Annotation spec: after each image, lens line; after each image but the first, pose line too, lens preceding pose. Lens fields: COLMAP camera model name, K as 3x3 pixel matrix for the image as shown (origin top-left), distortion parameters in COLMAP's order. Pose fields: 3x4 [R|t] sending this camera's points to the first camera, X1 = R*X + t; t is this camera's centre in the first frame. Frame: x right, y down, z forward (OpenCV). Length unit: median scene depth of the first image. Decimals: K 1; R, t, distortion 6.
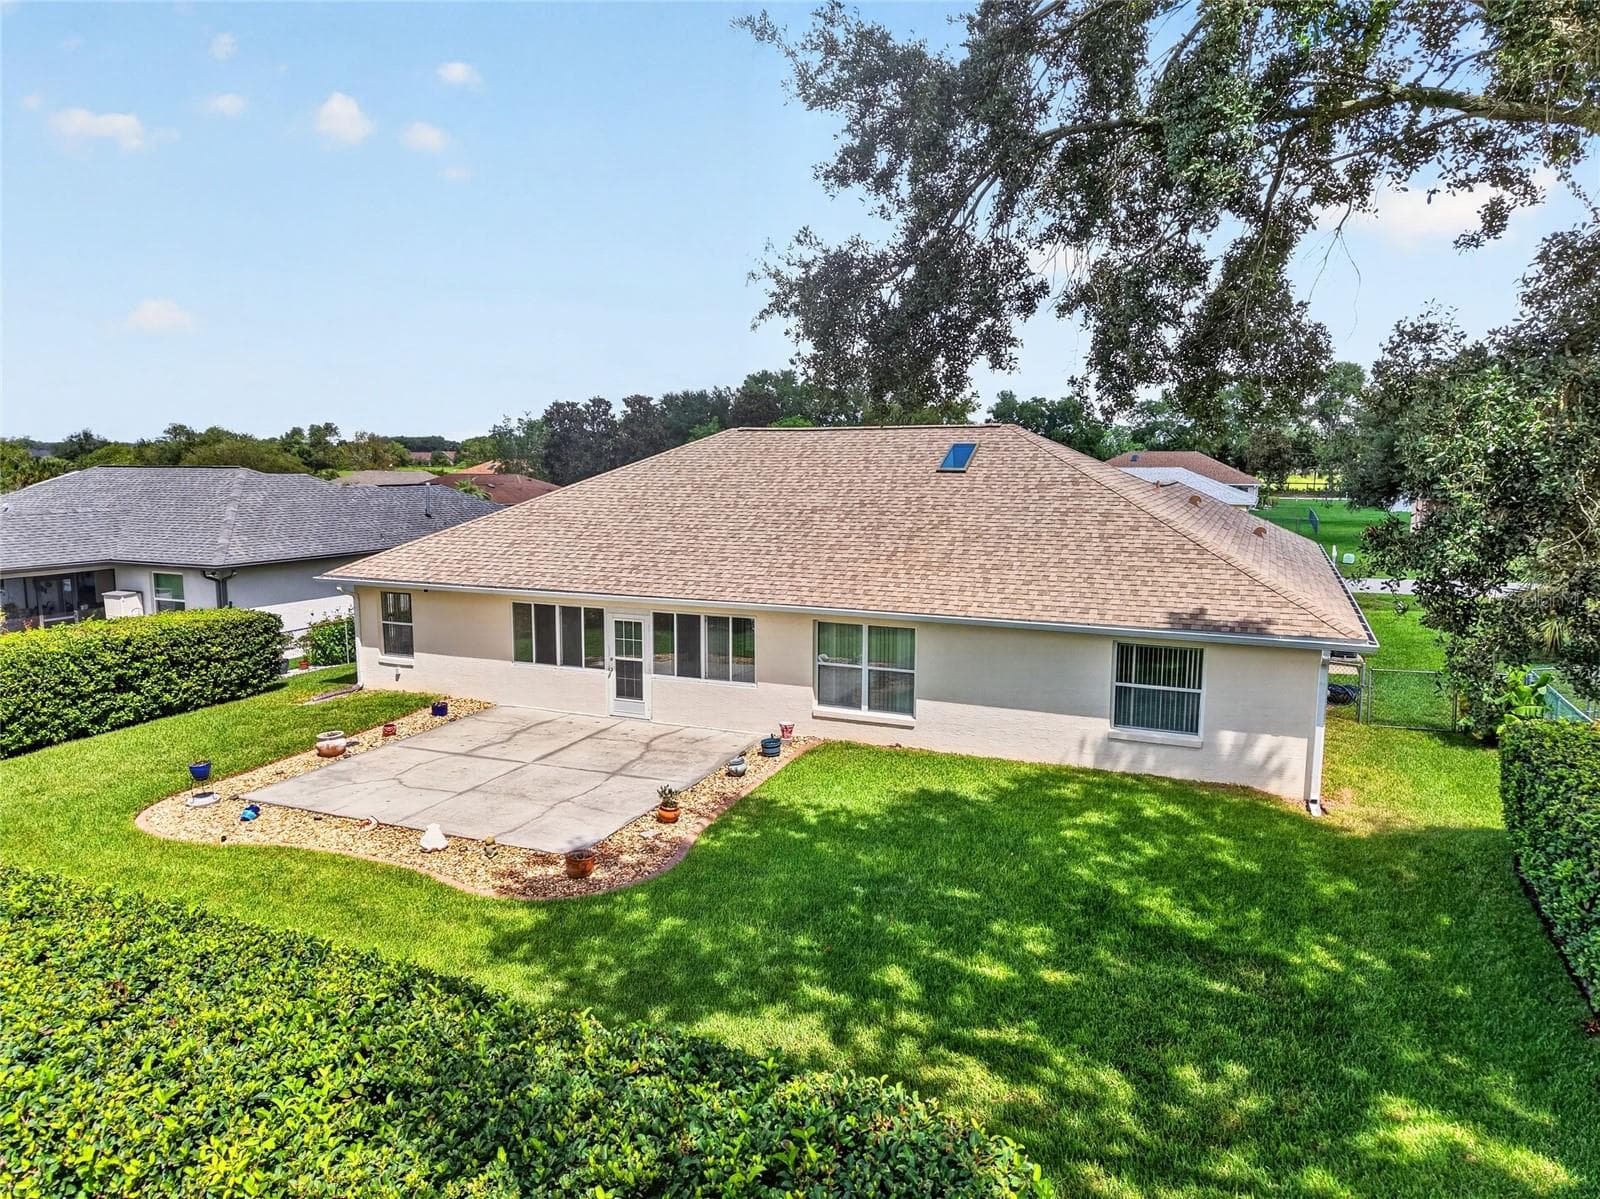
lens RADIAL K [[1083.6, 0, 792.5], [0, 1083.6, 602.0], [0, 0, 1]] dist [0.052649, -0.062646]
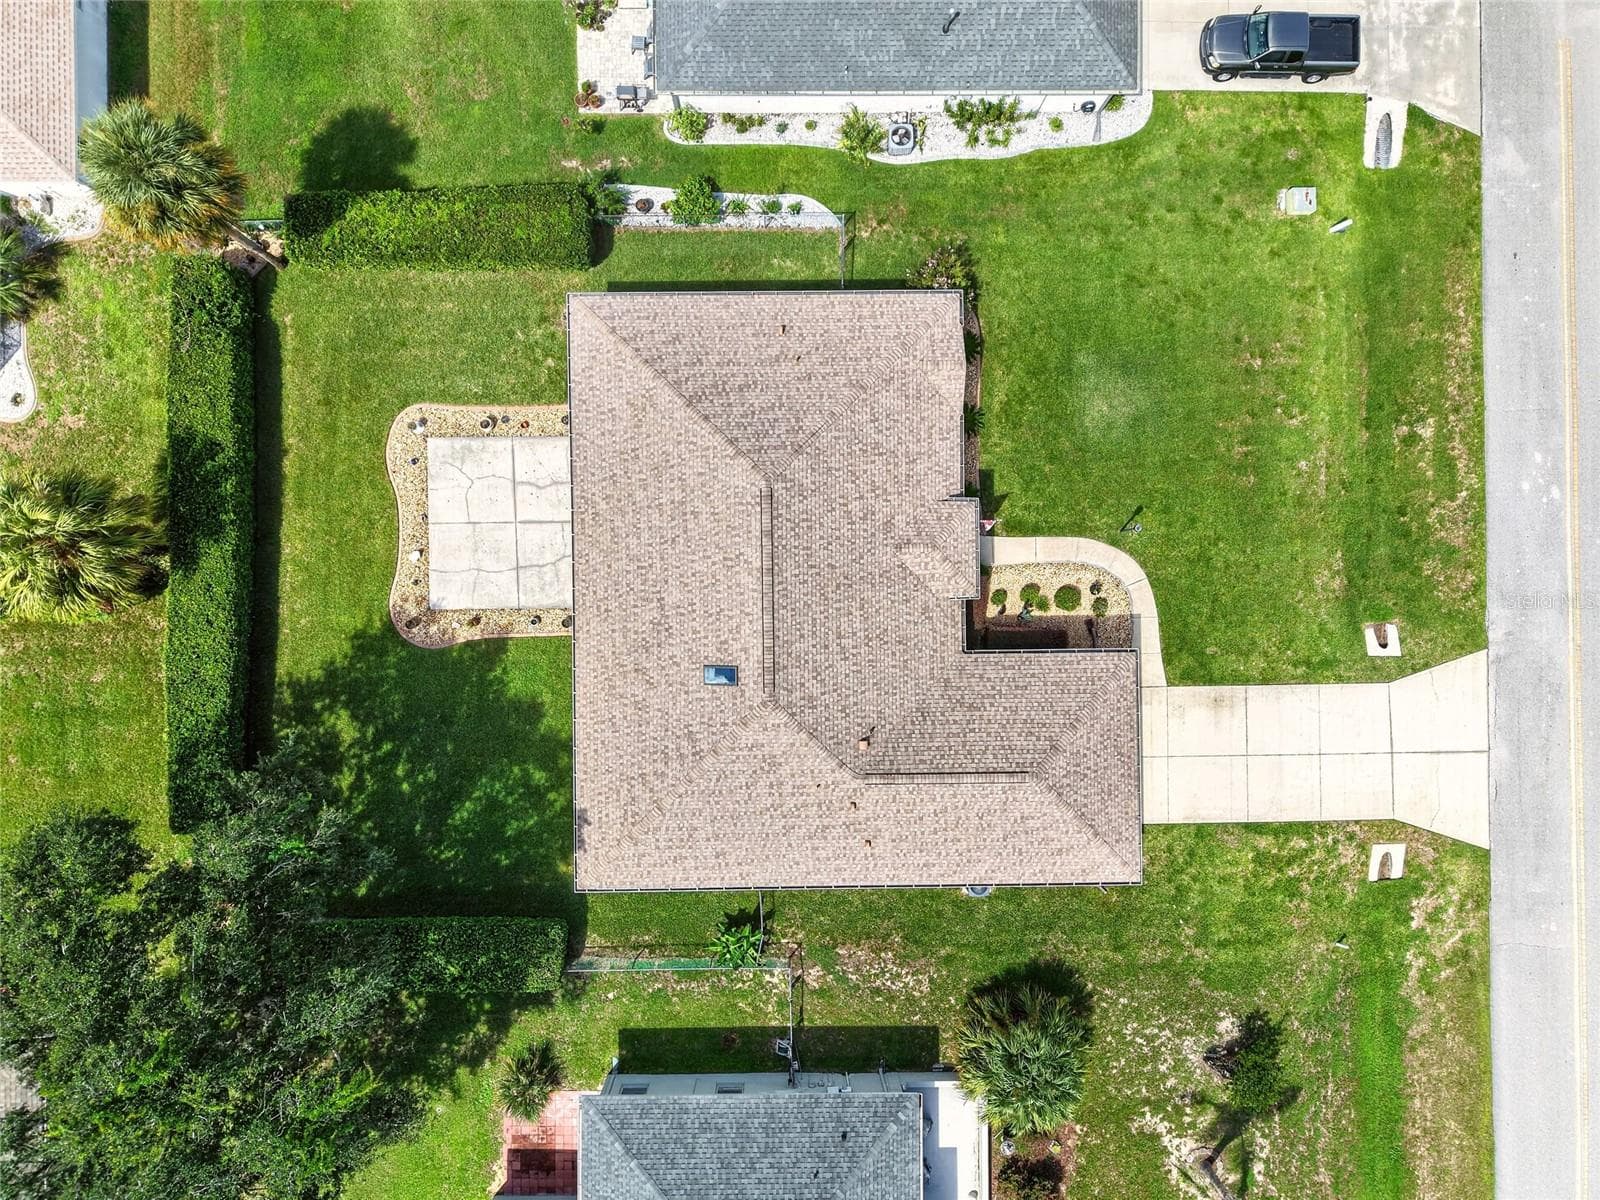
lens RADIAL K [[1060.0, 0, 779.7], [0, 1060.0, 602.4], [0, 0, 1]] dist [0.005555, -0.000274]
pose [[0.415949, 0.909092, 0.023194, 0.063654], [-0.142820, 0.040115, 0.988935, -1.785056], [0.898103, -0.414659, 0.146522, 0.990075]]
